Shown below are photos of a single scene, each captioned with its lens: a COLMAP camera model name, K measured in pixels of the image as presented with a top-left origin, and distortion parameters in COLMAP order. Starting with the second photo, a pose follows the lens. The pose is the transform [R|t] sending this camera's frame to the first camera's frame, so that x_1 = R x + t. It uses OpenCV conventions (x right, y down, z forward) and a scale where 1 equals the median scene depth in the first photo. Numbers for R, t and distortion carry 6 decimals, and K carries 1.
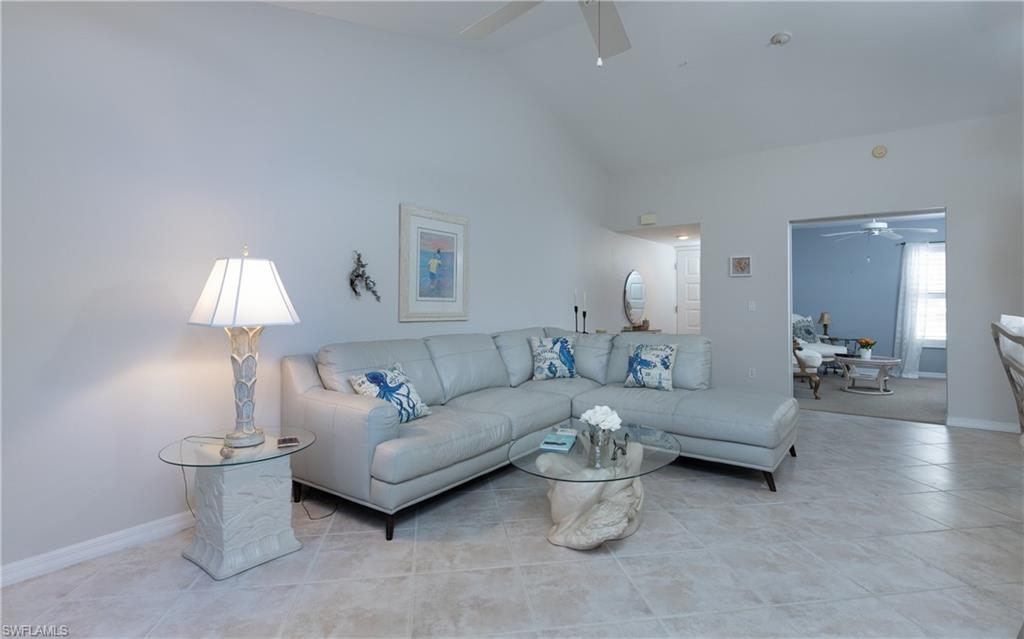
lens RADIAL K [[566.6, 0, 511.8], [0, 566.6, 287.1], [0, 0, 1]] dist [0.040309, -0.000033]
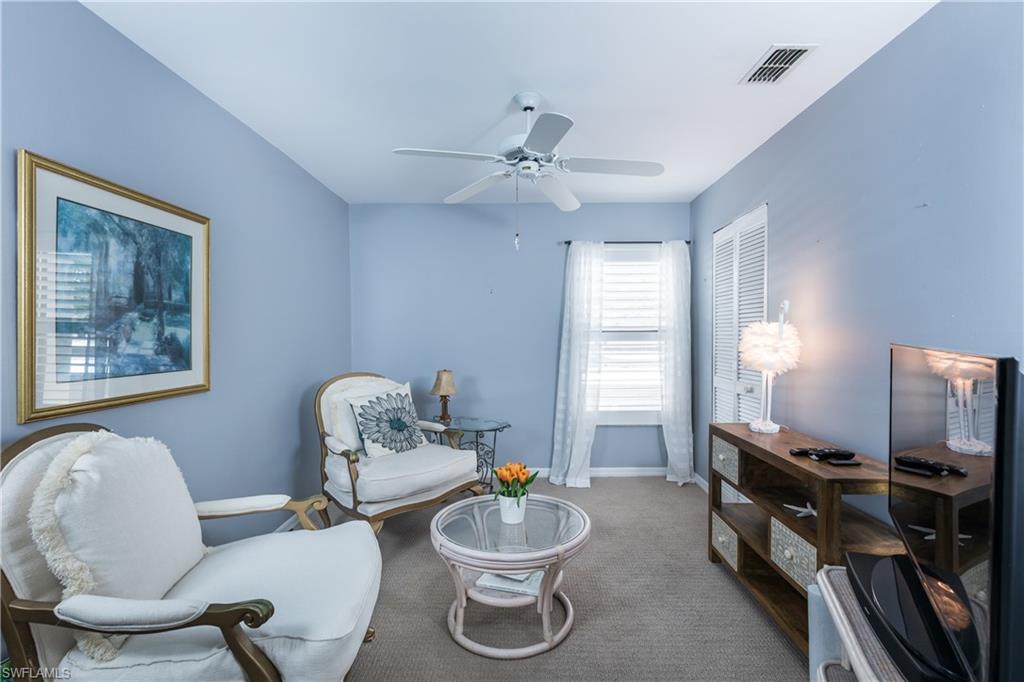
lens RADIAL K [[439.3, 0, 512.0], [0, 439.3, 341.0], [0, 0, 1]] dist [-0.000326, -0.000012]
pose [[0.857013, -0.012791, 0.515137, 0.416368], [0.002732, 0.999791, 0.020281, 0.011260], [-0.515288, -0.015974, 0.856868, 0.670049]]
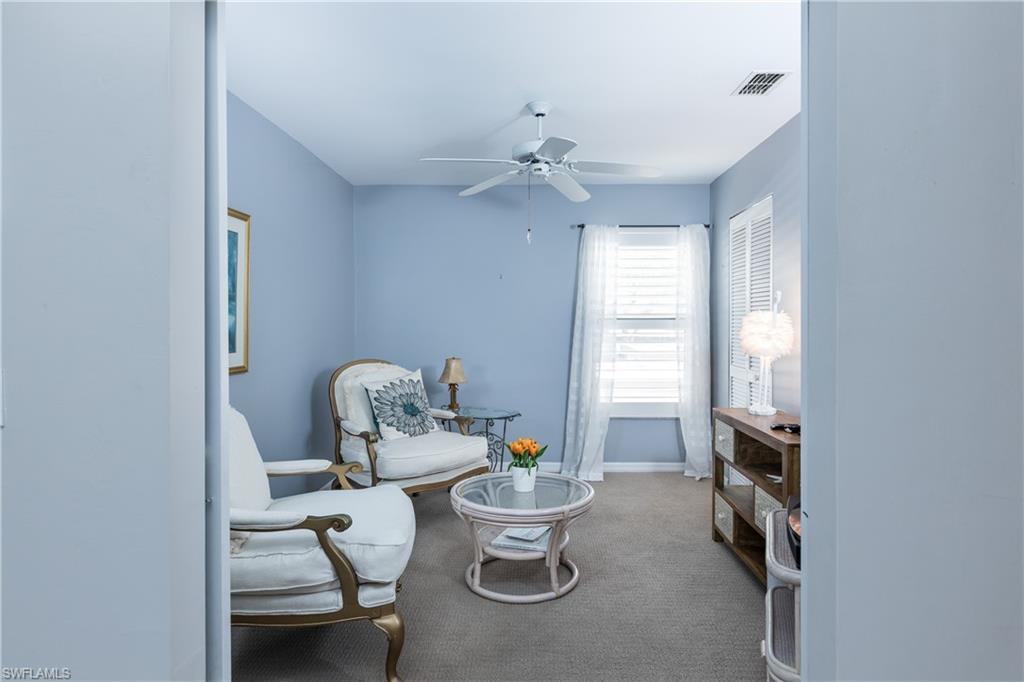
lens RADIAL K [[551.1, 0, 510.6], [0, 551.1, 326.8], [0, 0, 1]] dist [-0.004971, -0.001253]
pose [[0.865470, -0.006231, 0.500923, 0.369270], [-0.001496, 0.999886, 0.015022, 0.010659], [-0.500959, -0.013750, 0.865362, 0.596699]]
